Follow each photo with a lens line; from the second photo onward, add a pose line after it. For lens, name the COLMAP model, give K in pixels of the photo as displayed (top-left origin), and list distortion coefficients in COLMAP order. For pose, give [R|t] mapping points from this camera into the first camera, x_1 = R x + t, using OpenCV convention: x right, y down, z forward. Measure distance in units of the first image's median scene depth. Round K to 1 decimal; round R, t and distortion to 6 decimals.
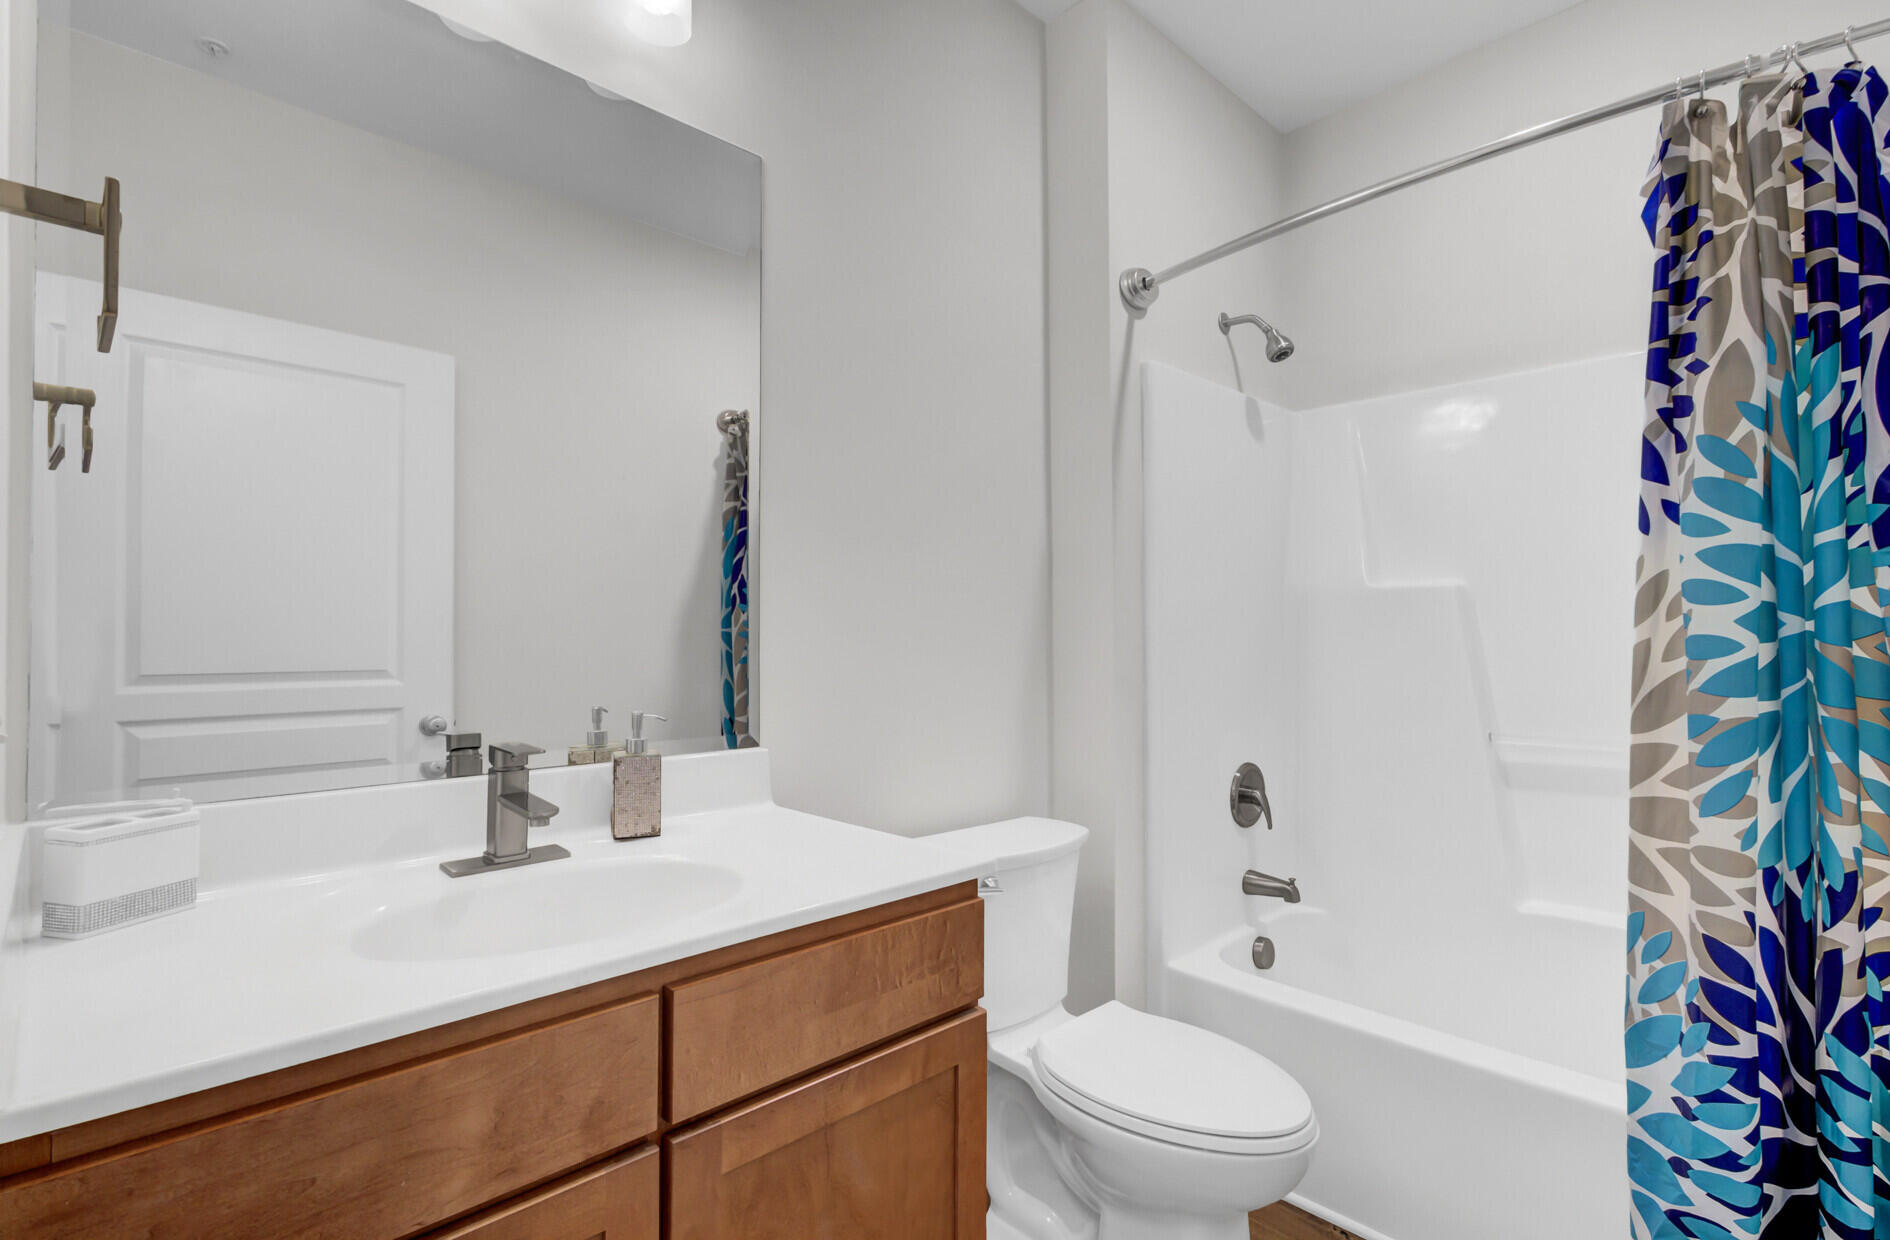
lens RADIAL K [[866.3, 0, 940.4], [0, 866.3, 626.0], [0, 0, 1]] dist [-0.011269, 0.006139]
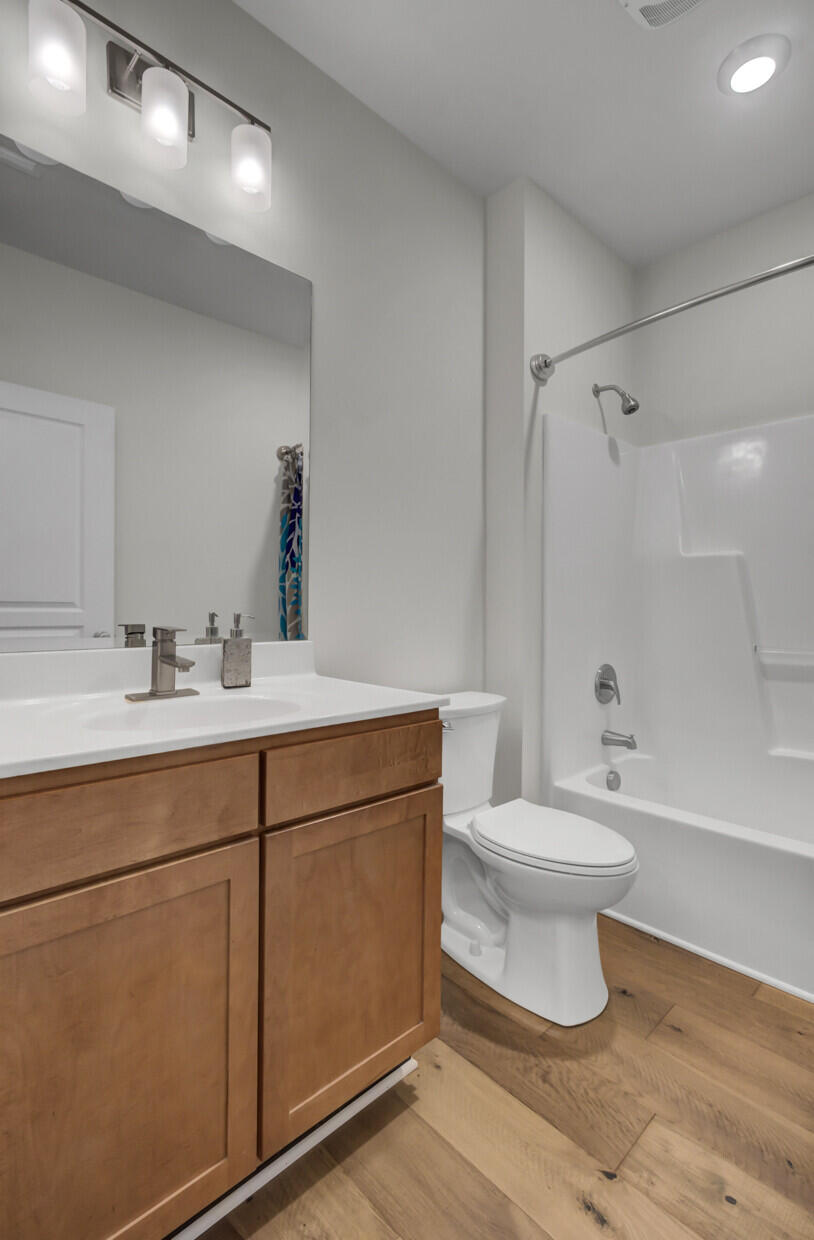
lens RADIAL K [[568.3, 0, 412.6], [0, 568.3, 612.7], [0, 0, 1]] dist [-0.011269, 0.006139]
pose [[0.999941, 0.010067, -0.004021, -0.004449], [-0.009976, 0.999704, 0.022181, 0.059136], [0.004243, -0.022139, 0.999746, -0.086262]]
